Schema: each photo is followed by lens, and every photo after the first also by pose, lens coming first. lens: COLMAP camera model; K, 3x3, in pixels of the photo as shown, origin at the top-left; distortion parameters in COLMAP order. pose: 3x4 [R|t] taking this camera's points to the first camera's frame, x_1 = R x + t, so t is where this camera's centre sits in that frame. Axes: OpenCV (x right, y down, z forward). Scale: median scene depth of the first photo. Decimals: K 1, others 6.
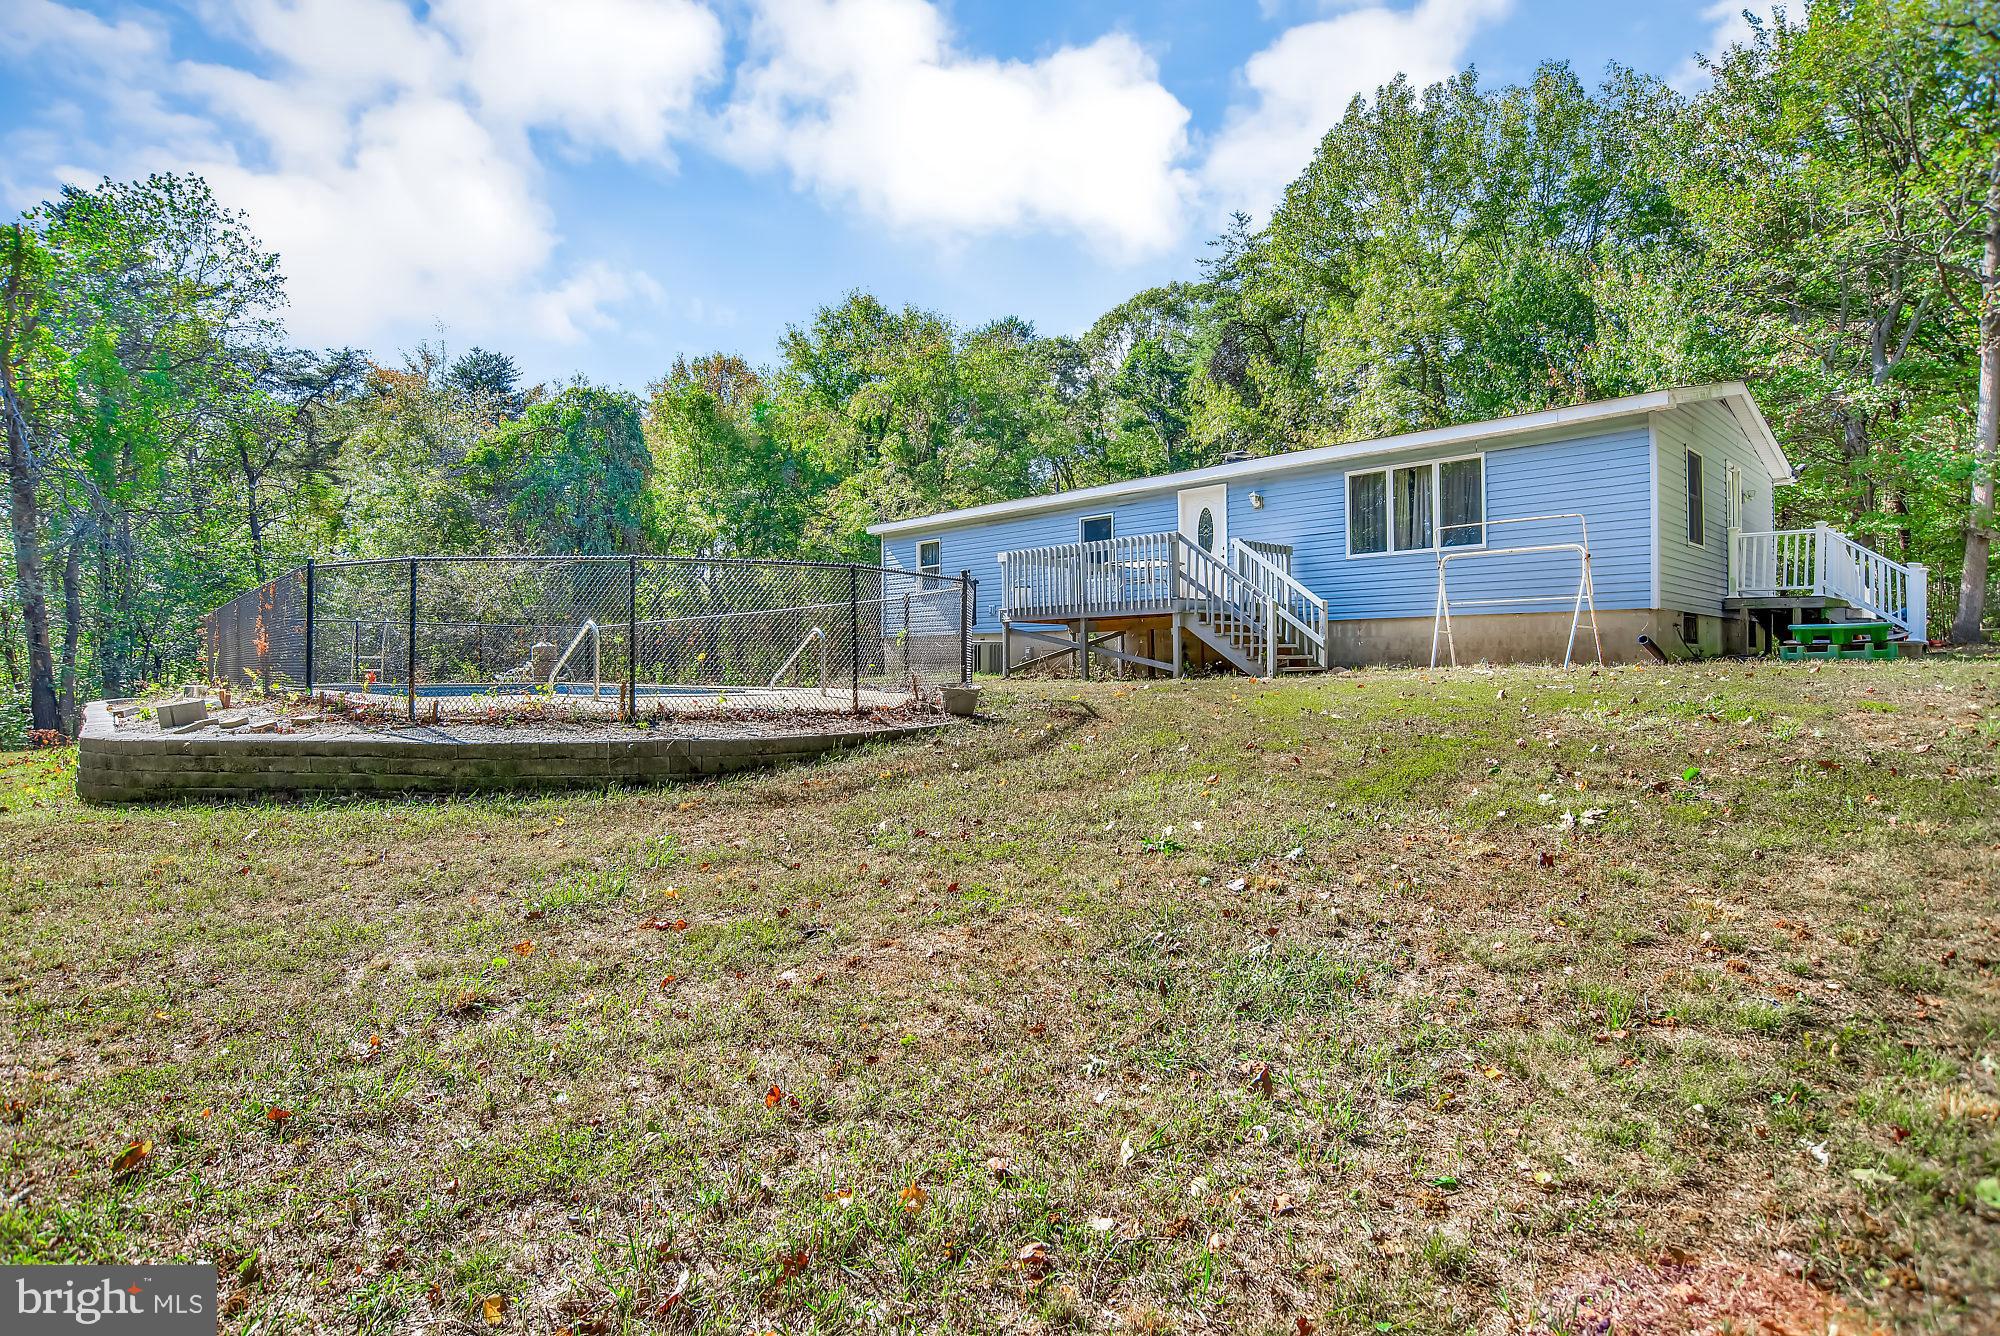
lens RADIAL K [[1003.6, 0, 1000.0], [0, 1003.6, 668.0], [0, 0, 1]] dist [-0.078933, 0.047282]
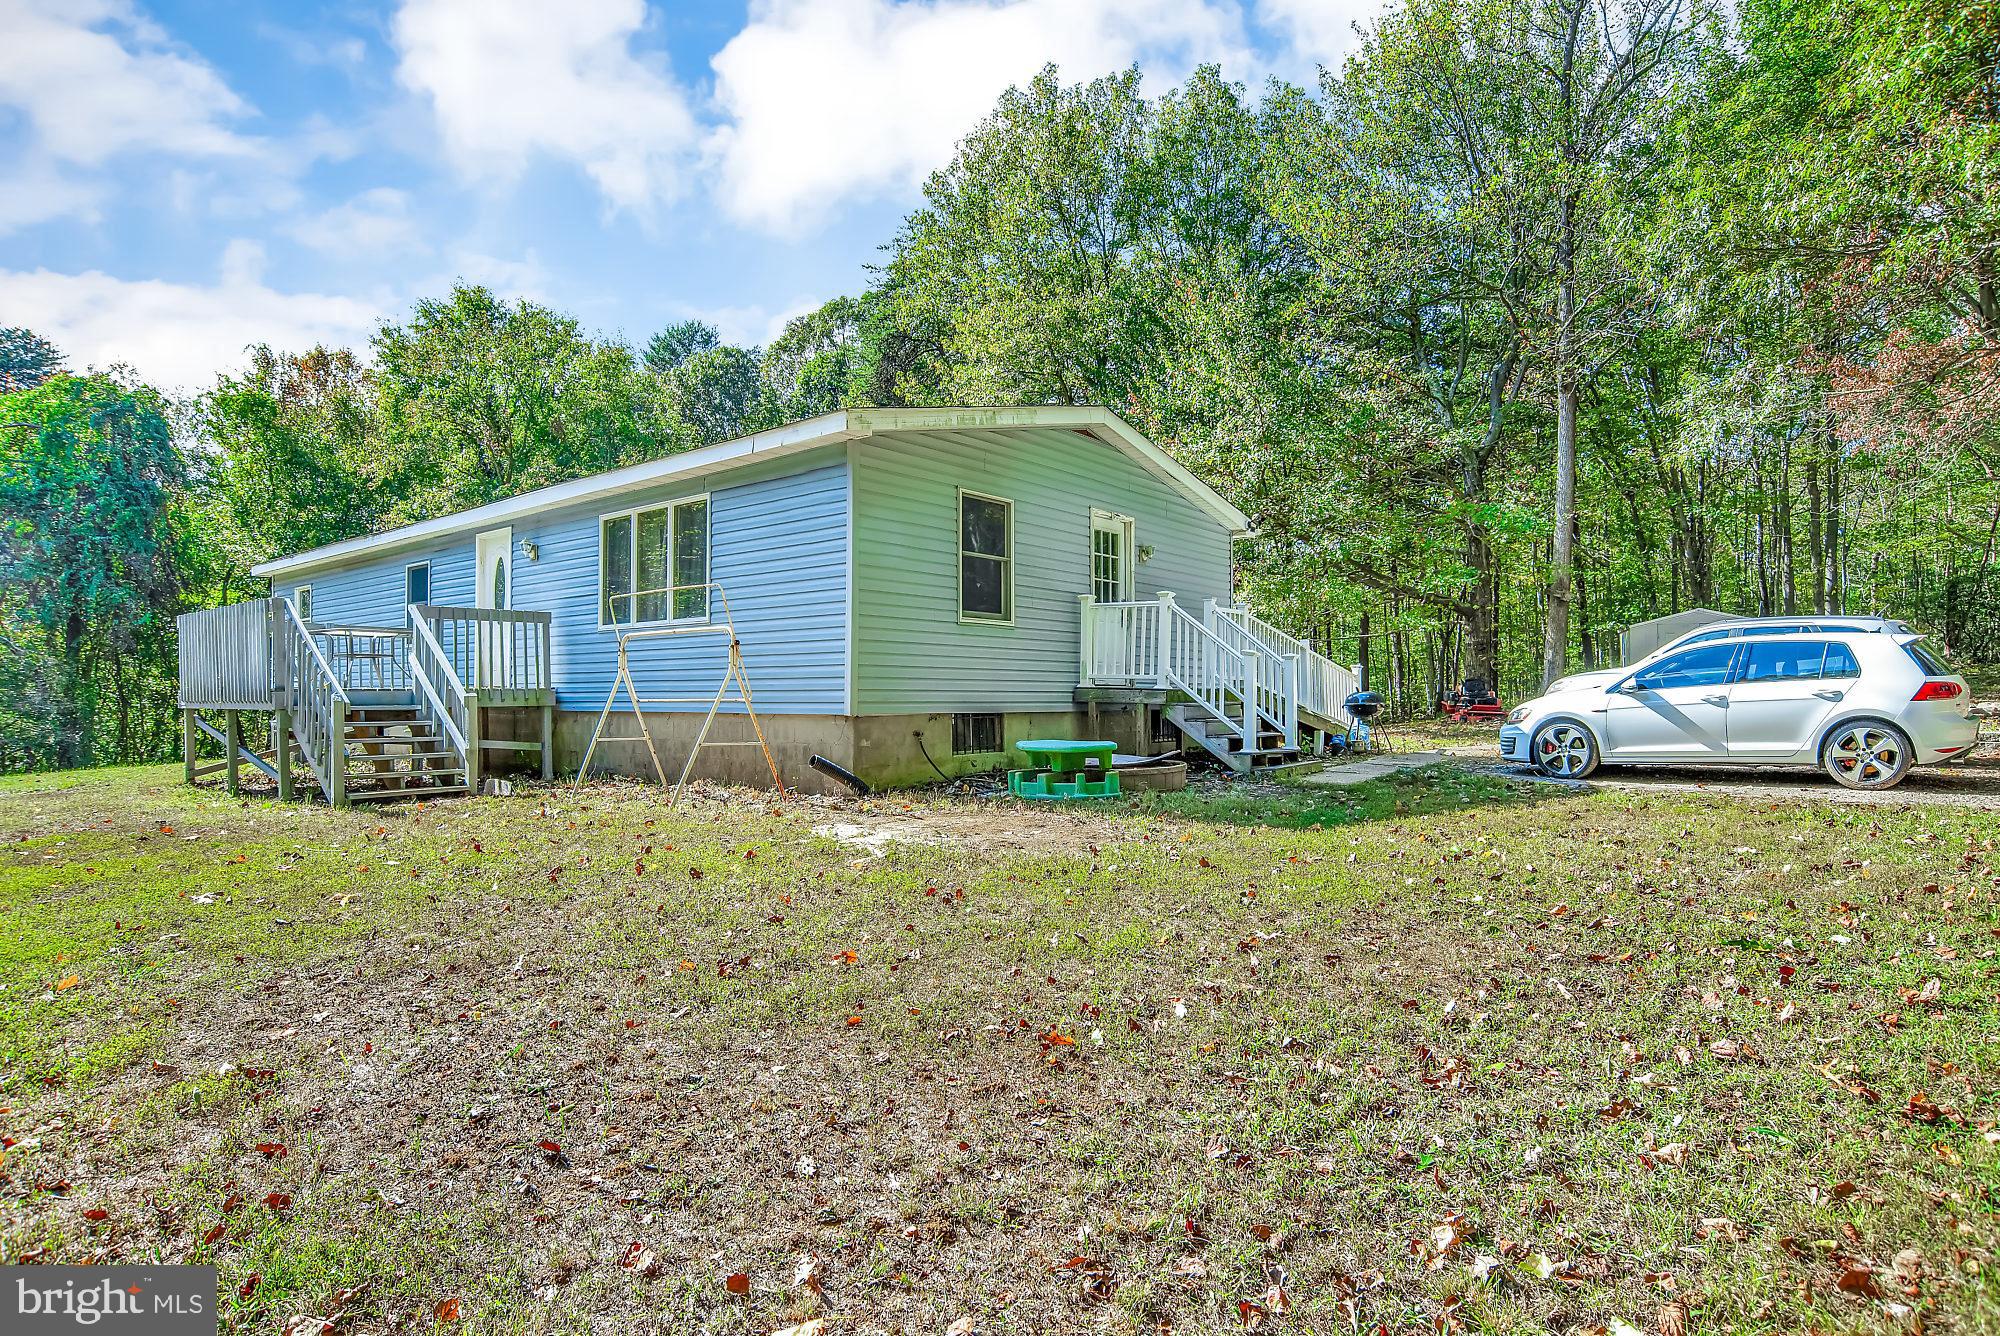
lens RADIAL K [[1086.9, 0, 970.2], [0, 1086.9, 665.5], [0, 0, 1]] dist [-0.099635, 0.095872]
pose [[0.989866, 0.006226, 0.141869, 0.459493], [-0.000820, 0.999273, -0.038128, -0.047678], [-0.142003, 0.037626, 0.989151, 0.143408]]
